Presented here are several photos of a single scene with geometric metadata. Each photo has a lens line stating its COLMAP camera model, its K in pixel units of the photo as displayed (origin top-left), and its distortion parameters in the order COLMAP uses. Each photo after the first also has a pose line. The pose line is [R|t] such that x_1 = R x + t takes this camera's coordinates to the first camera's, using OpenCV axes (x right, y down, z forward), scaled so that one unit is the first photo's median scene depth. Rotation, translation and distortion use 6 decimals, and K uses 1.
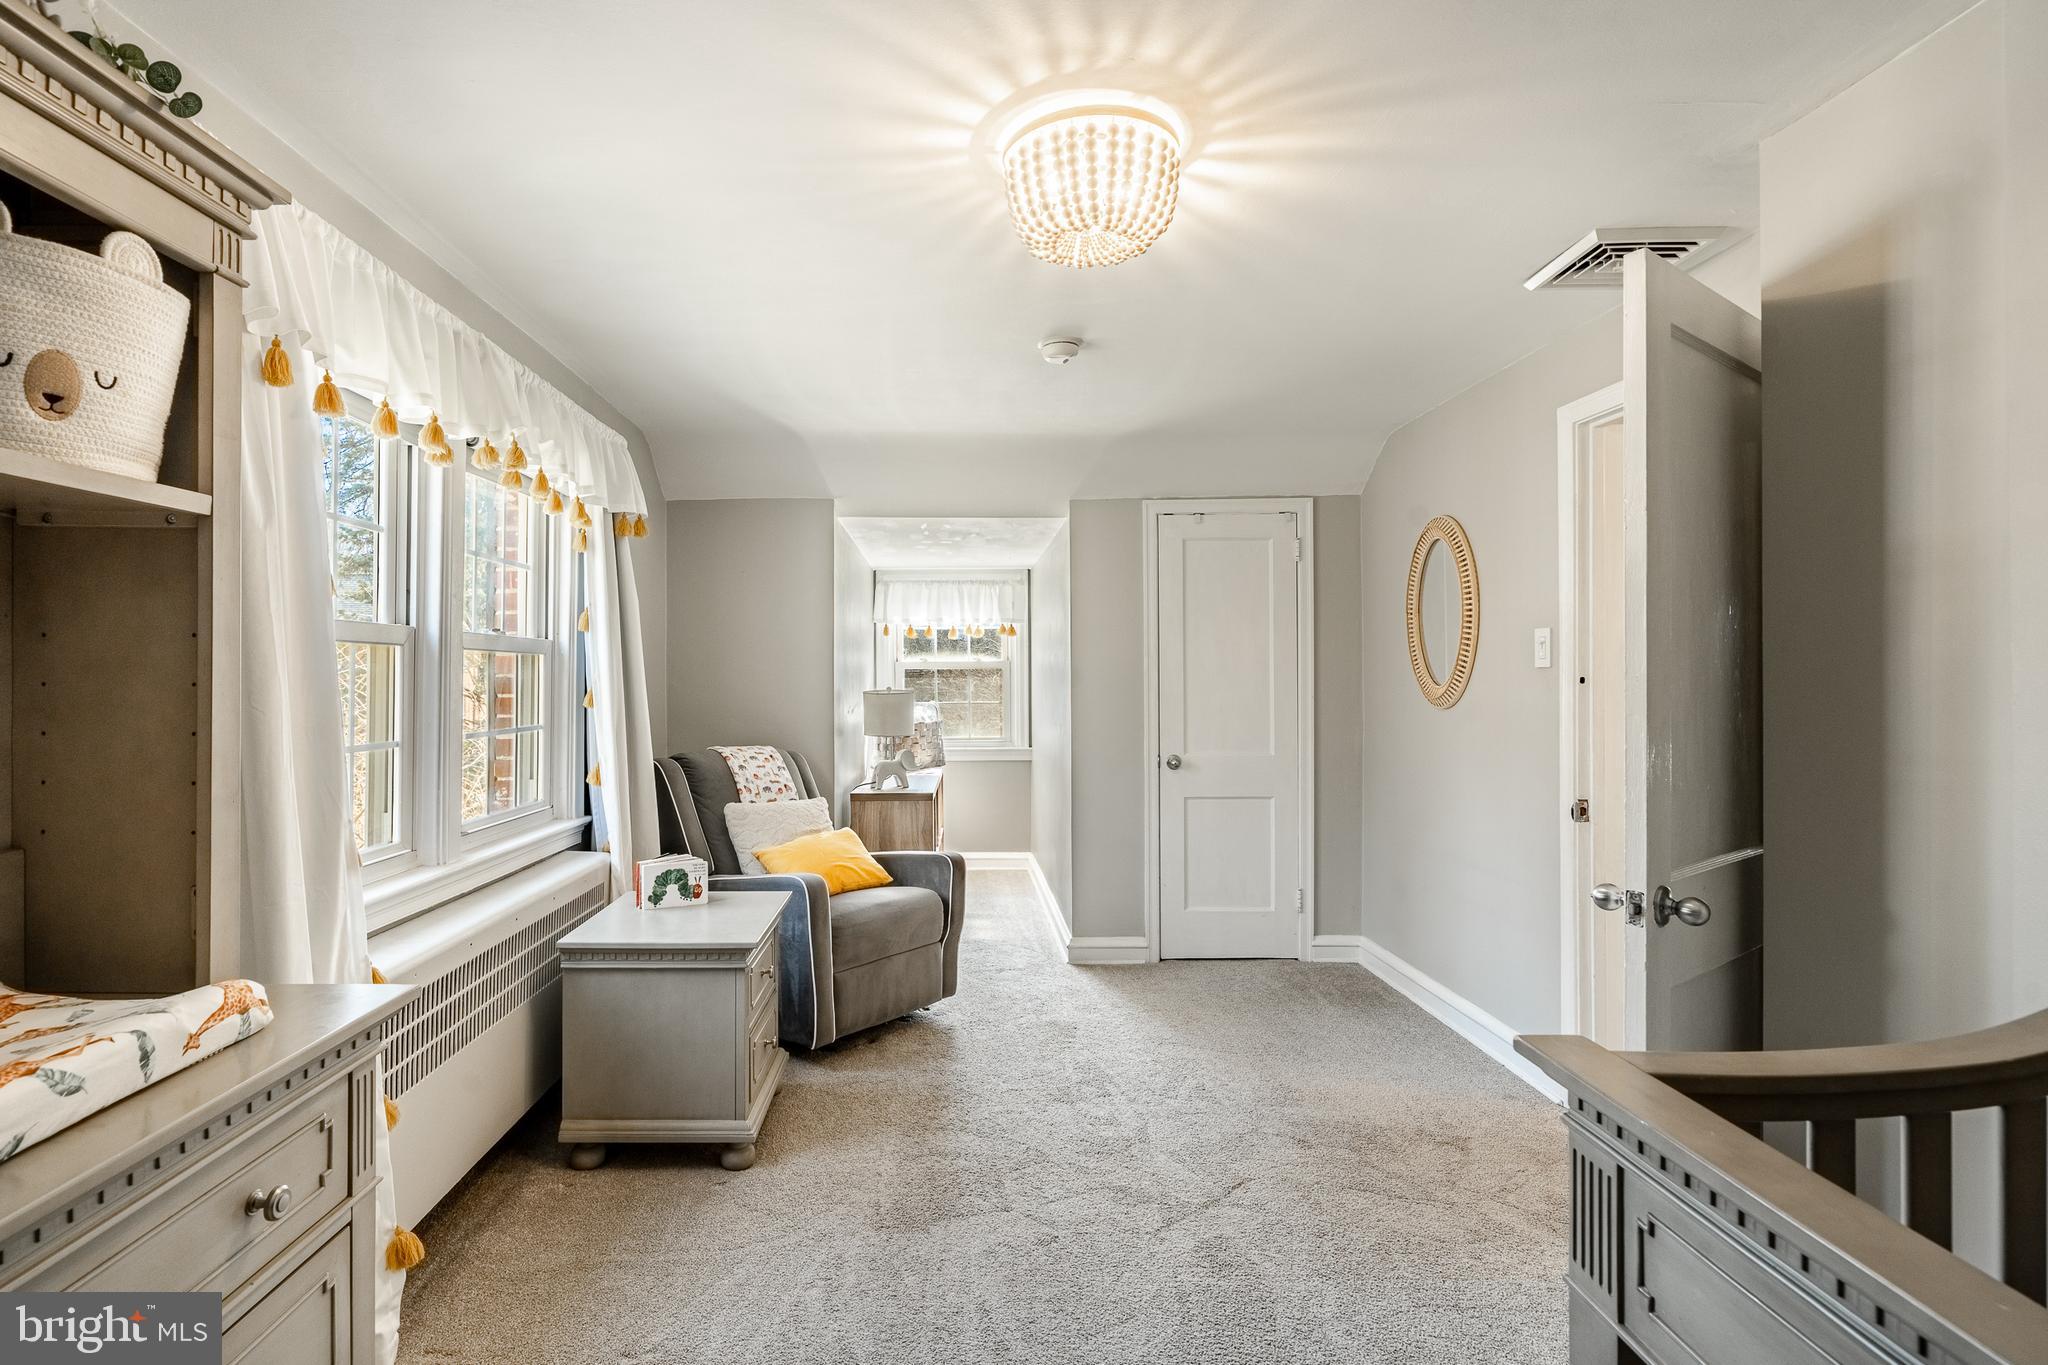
lens RADIAL K [[968.3, 0, 998.2], [0, 968.3, 678.2], [0, 0, 1]] dist [0.001116, -0.000322]
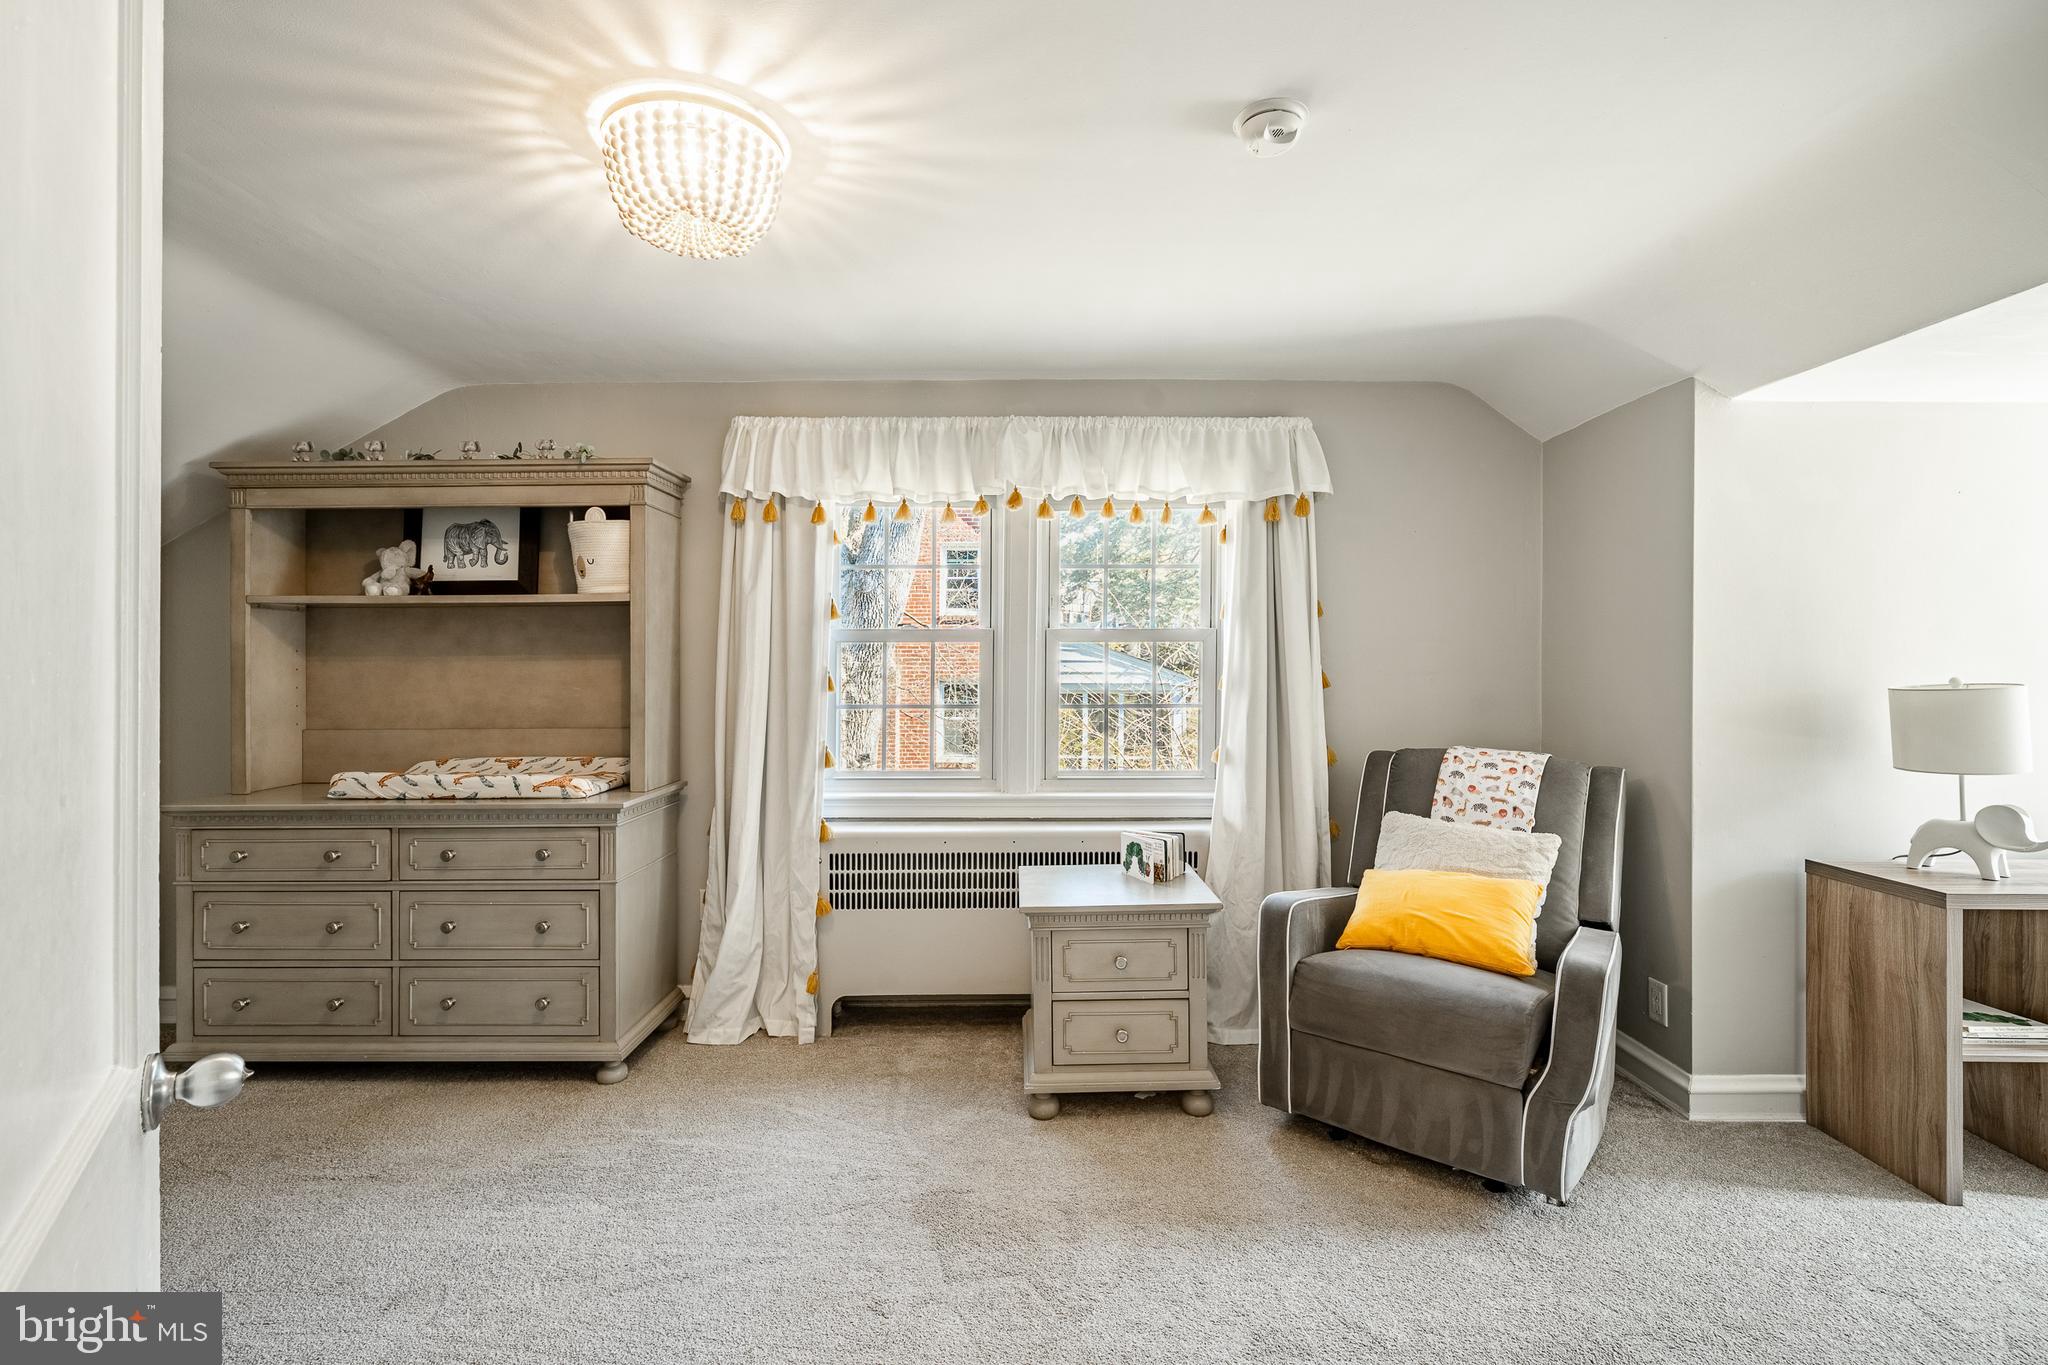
lens RADIAL K [[944.0, 0, 1014.9], [0, 944.0, 658.6], [0, 0, 1]] dist [0.000738, -0.000040]
pose [[-0.032565, -0.004888, -0.999458, 0.921845], [0.004166, 0.999979, -0.005026, 0.000020], [0.999461, -0.004327, -0.032544, 1.179431]]
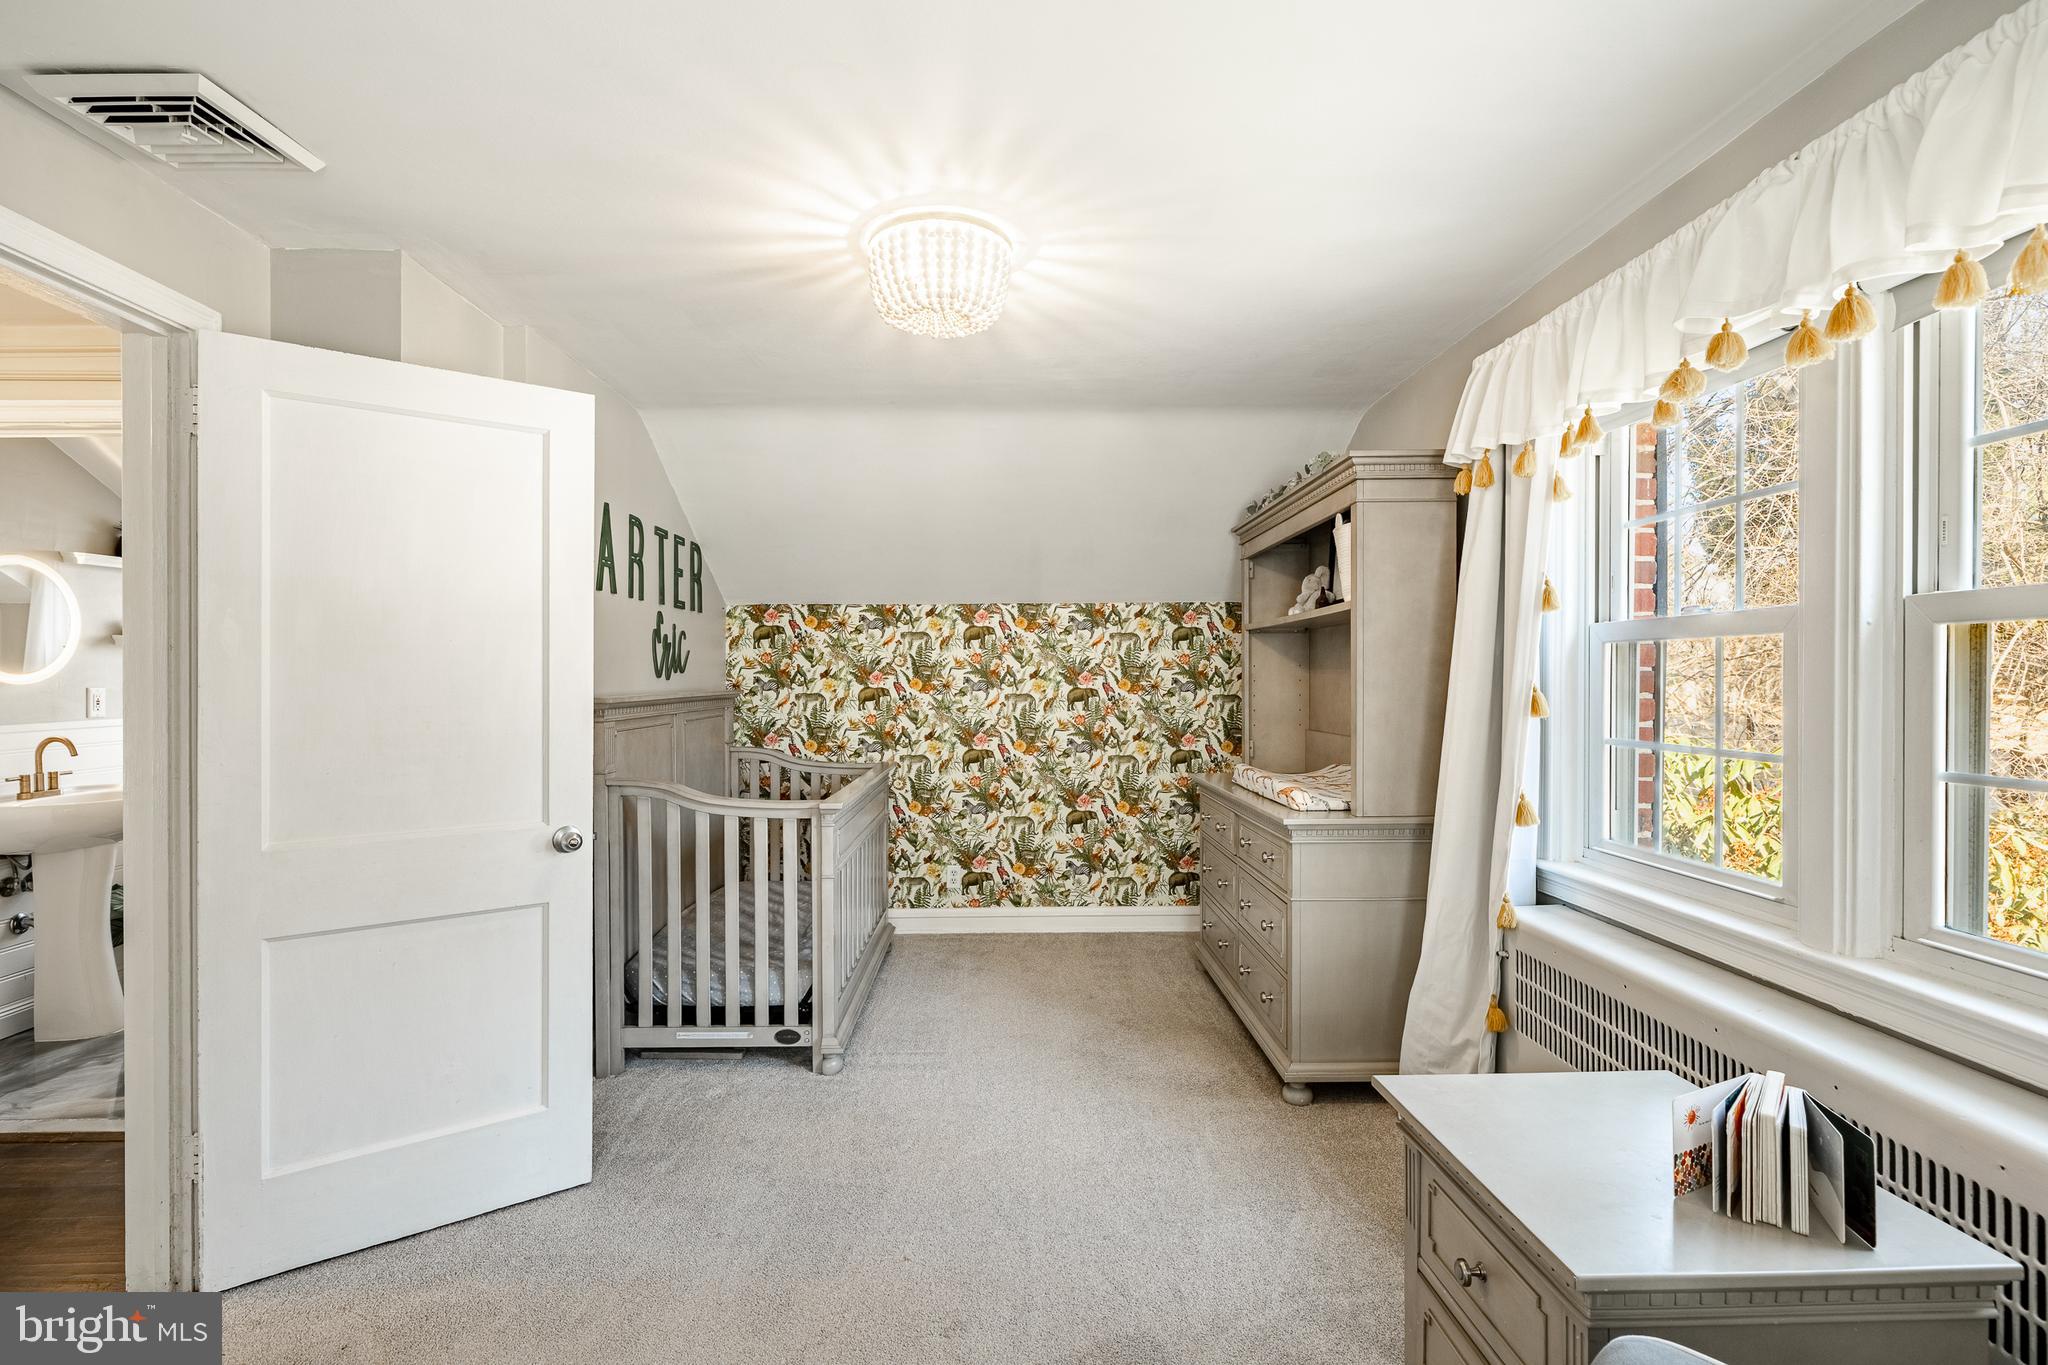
lens RADIAL K [[971.6, 0, 1013.5], [0, 971.6, 661.9], [0, 0, 1]] dist [-0.002453, 0.000218]
pose [[-0.999624, 0.004453, 0.027066, -0.023982], [0.003962, 0.999827, -0.018180, 0.001824], [-0.027142, -0.018065, -0.999468, 1.911686]]
